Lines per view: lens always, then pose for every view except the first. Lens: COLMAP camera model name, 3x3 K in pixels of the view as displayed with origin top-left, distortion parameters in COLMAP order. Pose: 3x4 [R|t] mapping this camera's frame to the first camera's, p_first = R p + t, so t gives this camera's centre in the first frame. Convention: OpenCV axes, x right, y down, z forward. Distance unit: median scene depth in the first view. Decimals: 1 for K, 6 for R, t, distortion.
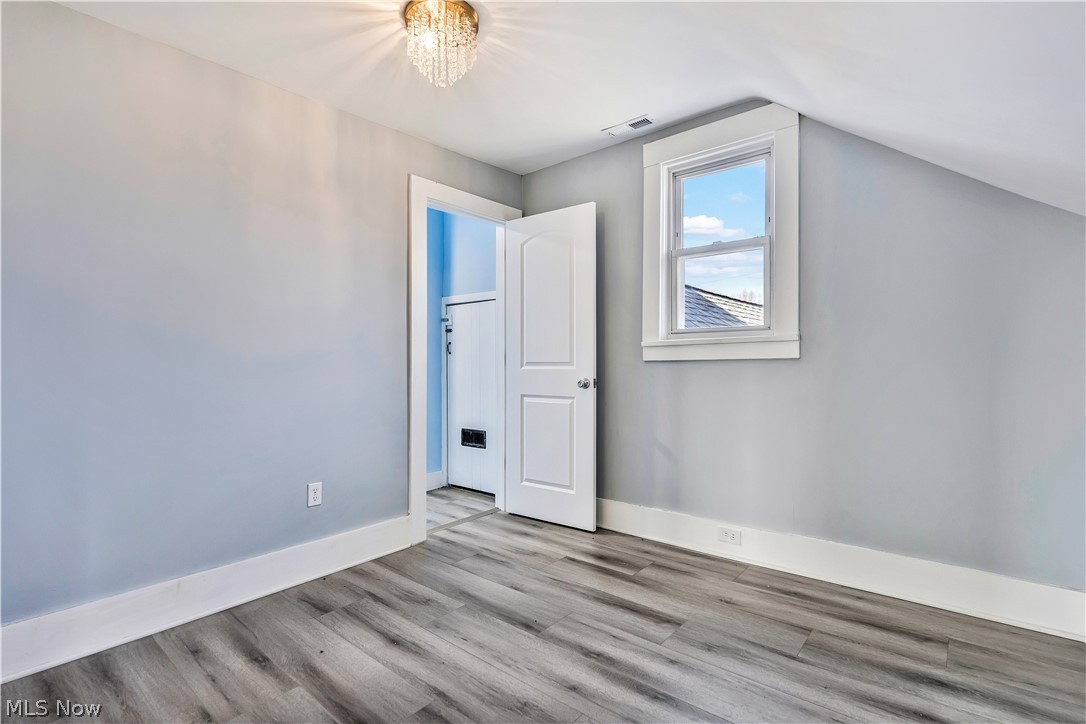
lens RADIAL K [[505.7, 0, 543.0], [0, 505.7, 362.0], [0, 0, 1]] dist [0.001230, 0.000276]
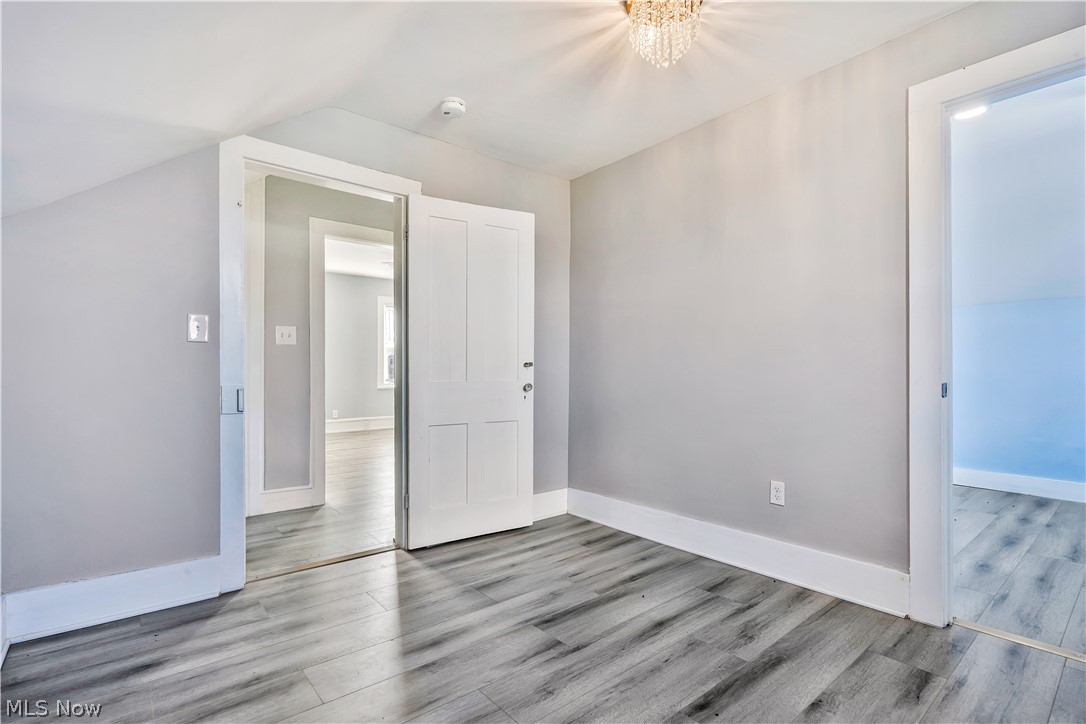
lens RADIAL K [[517.7, 0, 543.0], [0, 517.7, 367.7], [0, 0, 1]] dist [-0.010206, 0.000483]
pose [[-0.172602, 0.003476, -0.984985, 0.686862], [0.004625, 0.999986, 0.002719, 0.015153], [0.984981, -0.004086, -0.172616, 0.814239]]
